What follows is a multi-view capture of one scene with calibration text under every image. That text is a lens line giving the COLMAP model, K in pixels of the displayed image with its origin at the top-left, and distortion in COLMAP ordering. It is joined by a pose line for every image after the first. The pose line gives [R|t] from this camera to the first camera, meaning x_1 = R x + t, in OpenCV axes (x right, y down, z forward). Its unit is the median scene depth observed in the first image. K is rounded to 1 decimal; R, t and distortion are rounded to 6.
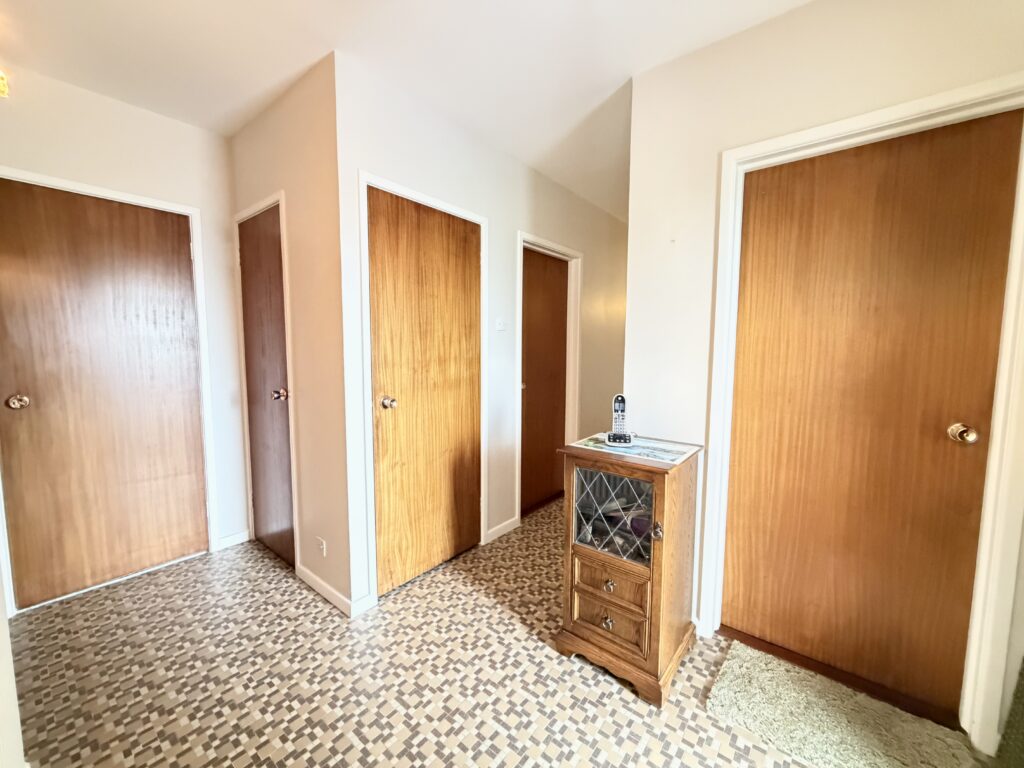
lens RADIAL K [[405.5, 0, 511.0], [0, 405.5, 383.3], [0, 0, 1]] dist [0.002705, -0.000912]
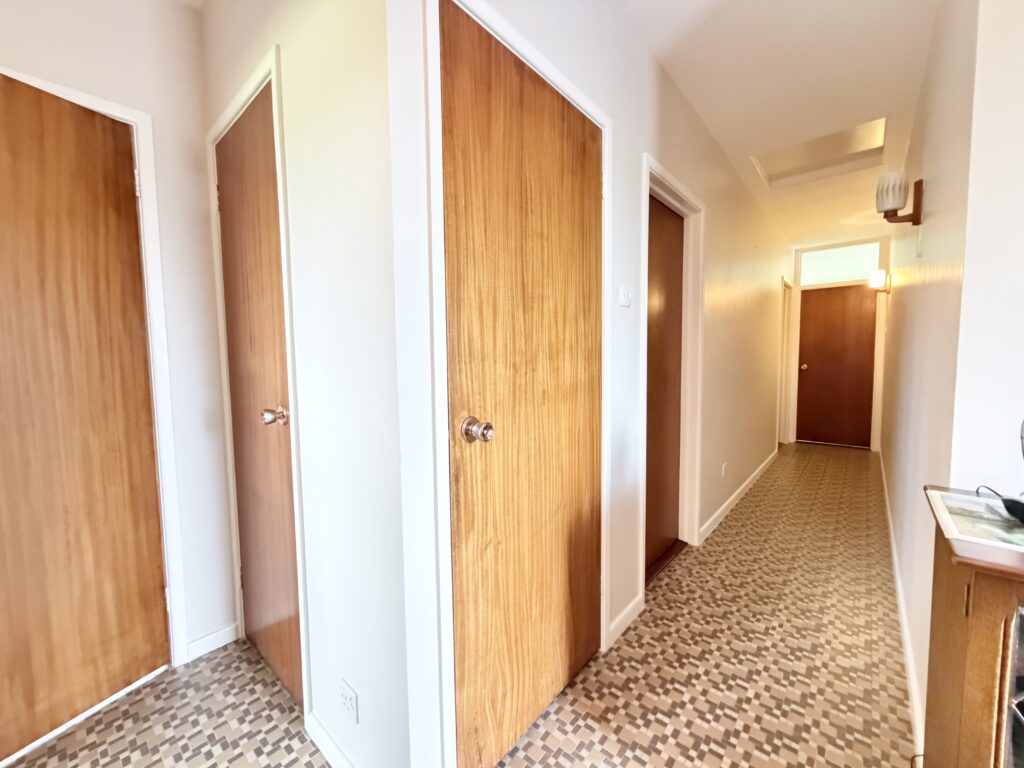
lens RADIAL K [[405.5, 0, 513.7], [0, 405.5, 383.8], [0, 0, 1]] dist [0.002705, -0.000912]
pose [[0.999296, -0.015932, -0.033969, -0.213055], [0.015284, 0.999698, -0.019249, -0.001022], [0.034266, 0.018716, 0.999238, 0.437050]]
